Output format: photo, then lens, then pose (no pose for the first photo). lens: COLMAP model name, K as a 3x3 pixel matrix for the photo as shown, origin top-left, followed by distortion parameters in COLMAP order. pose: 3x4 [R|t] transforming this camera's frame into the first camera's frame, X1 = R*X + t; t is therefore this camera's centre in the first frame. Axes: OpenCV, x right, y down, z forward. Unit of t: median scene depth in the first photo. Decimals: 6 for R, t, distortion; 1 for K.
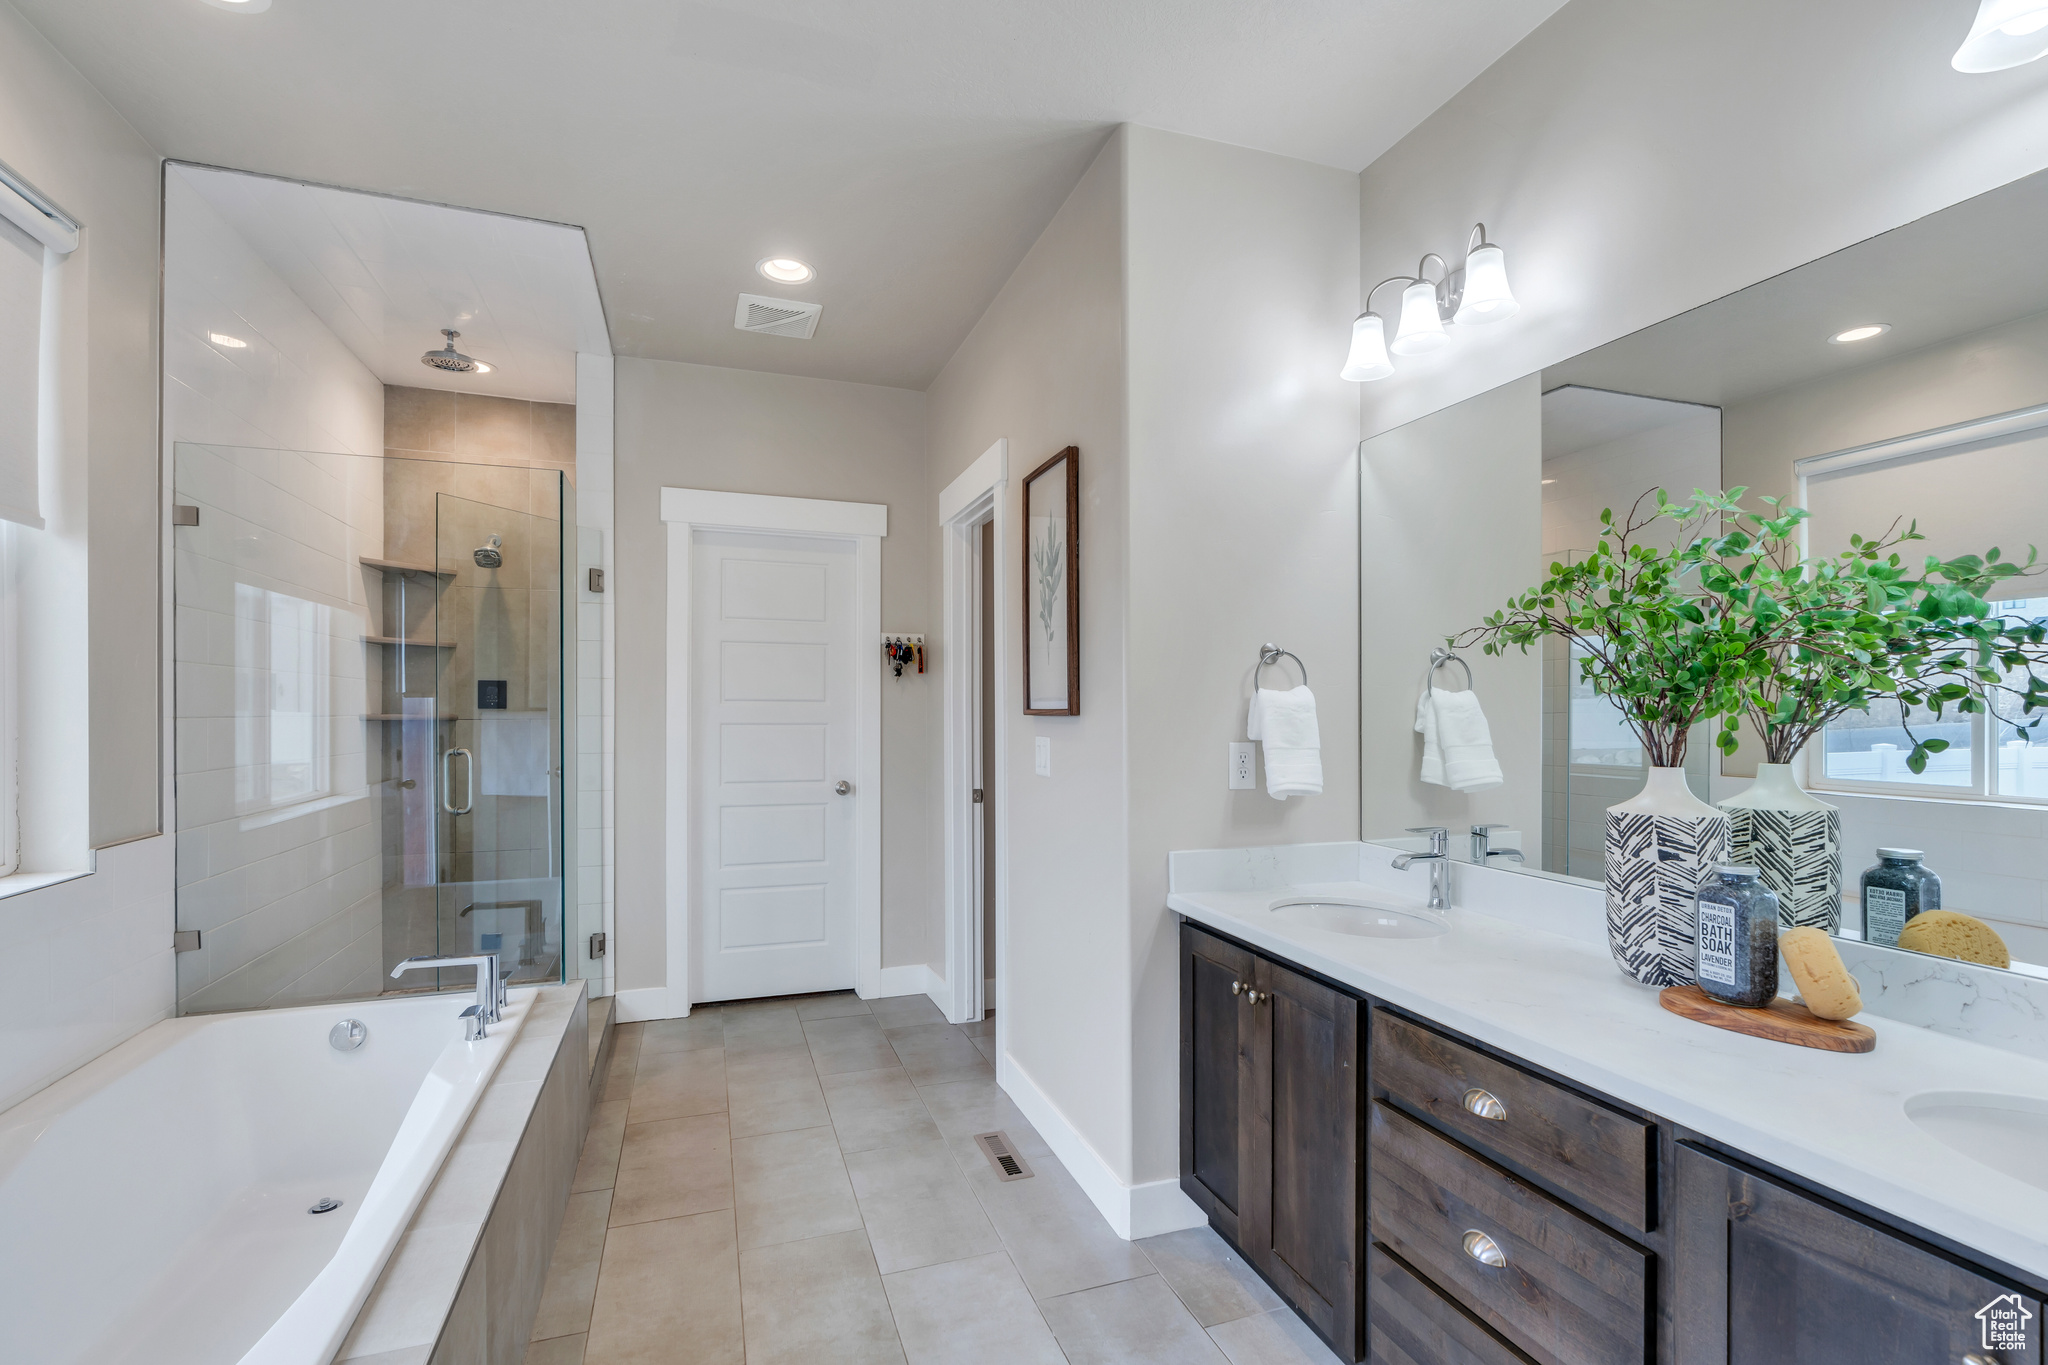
lens RADIAL K [[930.1, 0, 1024.0], [0, 930.1, 682.5], [0, 0, 1]] dist [-0.002107, -0.000246]
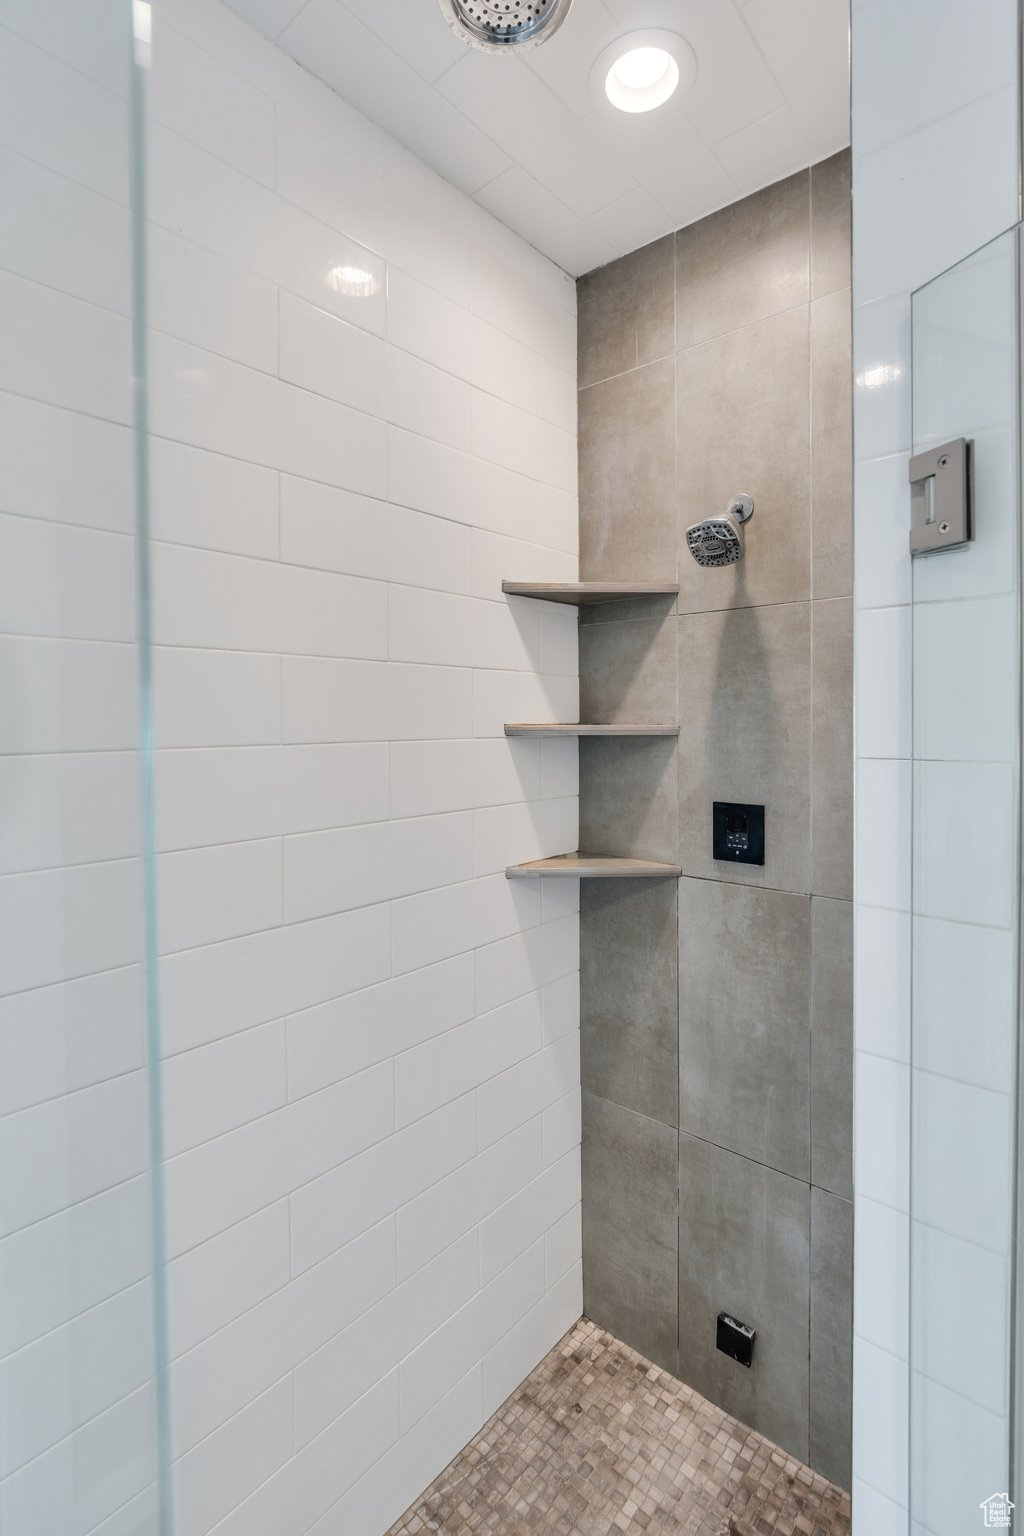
lens RADIAL K [[718.4, 0, 514.6], [0, 718.4, 736.2], [0, 0, 1]] dist [-0.000312, -0.000045]
pose [[0.512711, 0.005852, -0.858541, -0.321960], [0.004532, 0.999944, 0.009522, -0.041461], [0.858549, -0.008773, 0.512656, 0.729907]]
